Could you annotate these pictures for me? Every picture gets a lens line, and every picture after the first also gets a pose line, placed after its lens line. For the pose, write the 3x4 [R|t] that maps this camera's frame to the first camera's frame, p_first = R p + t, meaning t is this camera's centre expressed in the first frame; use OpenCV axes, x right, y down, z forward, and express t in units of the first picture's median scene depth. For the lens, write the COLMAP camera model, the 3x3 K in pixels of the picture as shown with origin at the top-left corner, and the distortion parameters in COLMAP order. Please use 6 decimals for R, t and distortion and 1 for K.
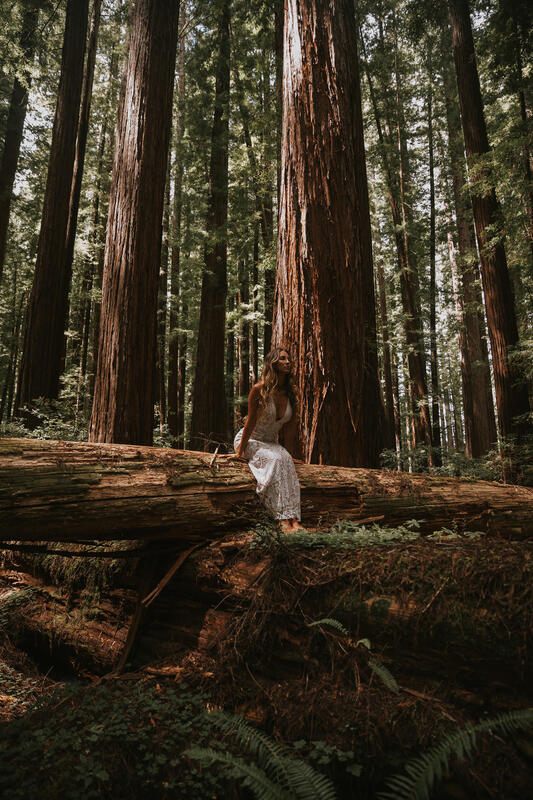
lens RADIAL K [[541.2, 0, 267.1], [0, 541.2, 401.4], [0, 0, 1]] dist [-0.110468, 0.083072]
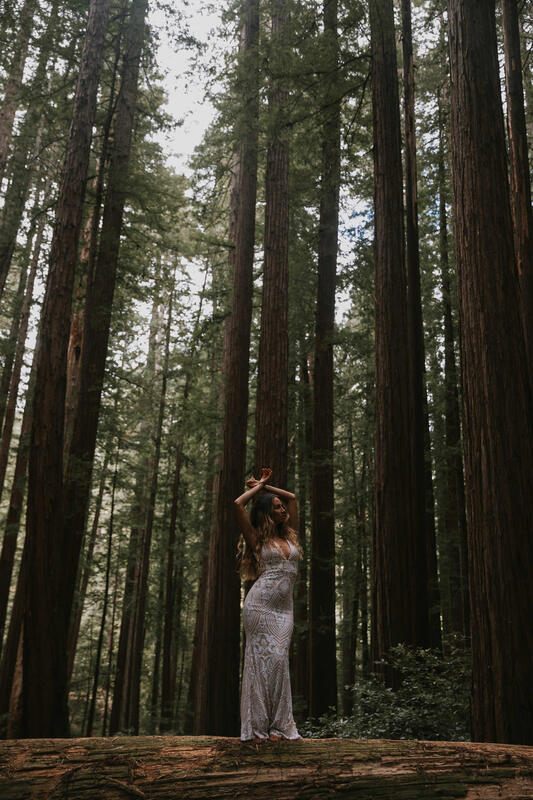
lens RADIAL K [[874.8, 0, 265.5], [0, 874.8, 402.5], [0, 0, 1]] dist [0.030775, 0.023979]
pose [[0.843928, -0.194771, -0.499850, 0.138507], [0.078936, 0.966705, -0.243414, -0.076633], [0.530618, 0.165968, 0.831203, -0.263297]]
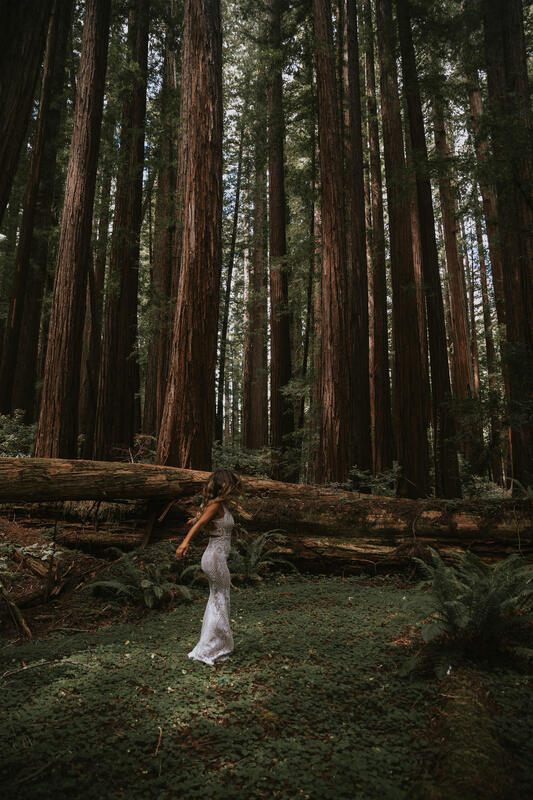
lens RADIAL K [[550.8, 0, 266.5], [0, 550.8, 400.0], [0, 0, 1]] dist [-0.107378, 0.090287]
pose [[0.916591, 0.076138, 0.392509, -0.475587], [-0.090450, 0.995737, 0.018069, -0.200078], [-0.389460, -0.052064, 0.919571, -1.012065]]
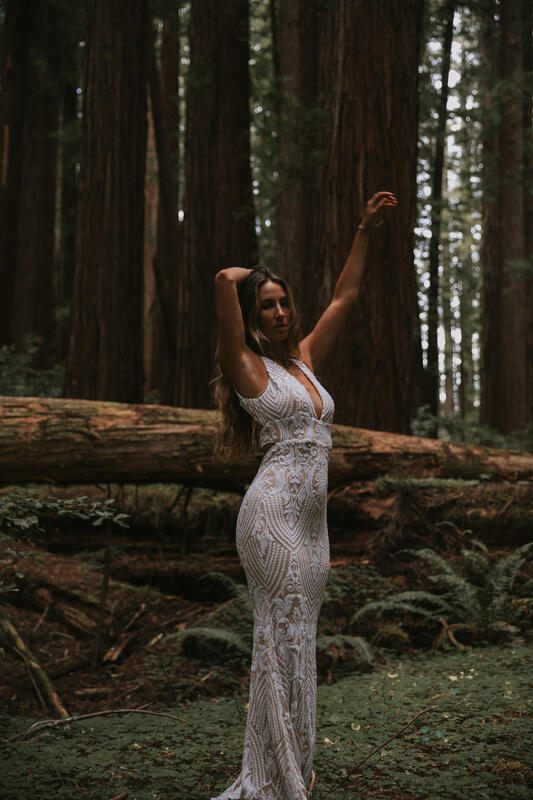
lens RADIAL K [[1176.6, 0, 266.5], [0, 1176.6, 400.0], [0, 0, 1]] dist [0.146585, -0.056385]
pose [[0.982990, 0.035177, 0.180261, -0.486387], [-0.050405, 0.995471, 0.080605, -0.116326], [-0.176609, -0.088320, 0.980311, -1.108461]]
